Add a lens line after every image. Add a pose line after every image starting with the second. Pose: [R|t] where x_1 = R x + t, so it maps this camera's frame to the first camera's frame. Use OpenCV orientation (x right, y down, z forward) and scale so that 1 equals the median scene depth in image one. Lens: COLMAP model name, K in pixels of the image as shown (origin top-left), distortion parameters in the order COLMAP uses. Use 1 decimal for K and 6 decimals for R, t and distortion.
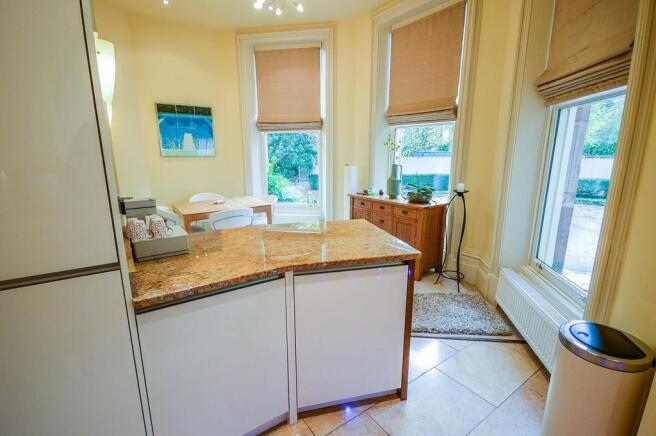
lens RADIAL K [[301.8, 0, 329.3], [0, 301.8, 220.8], [0, 0, 1]] dist [-0.000015, -0.000246]
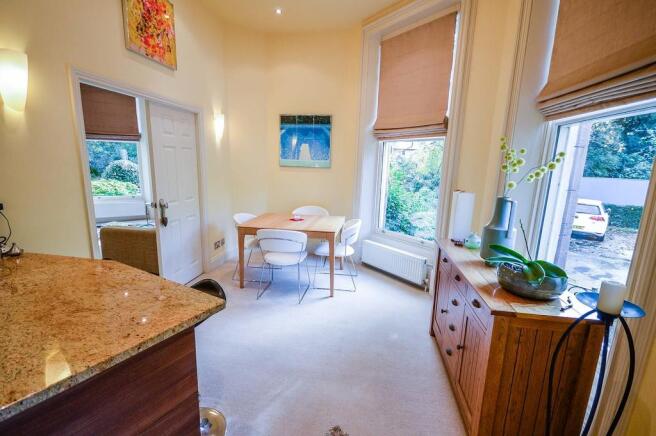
lens RADIAL K [[301.8, 0, 329.3], [0, 301.8, 220.8], [0, 0, 1]] dist [-0.000015, -0.000246]
pose [[0.708008, 0.159068, -0.688056, 0.299025], [-0.182999, 0.982347, 0.038798, -0.098764], [0.682082, 0.098445, 0.724619, 0.377794]]
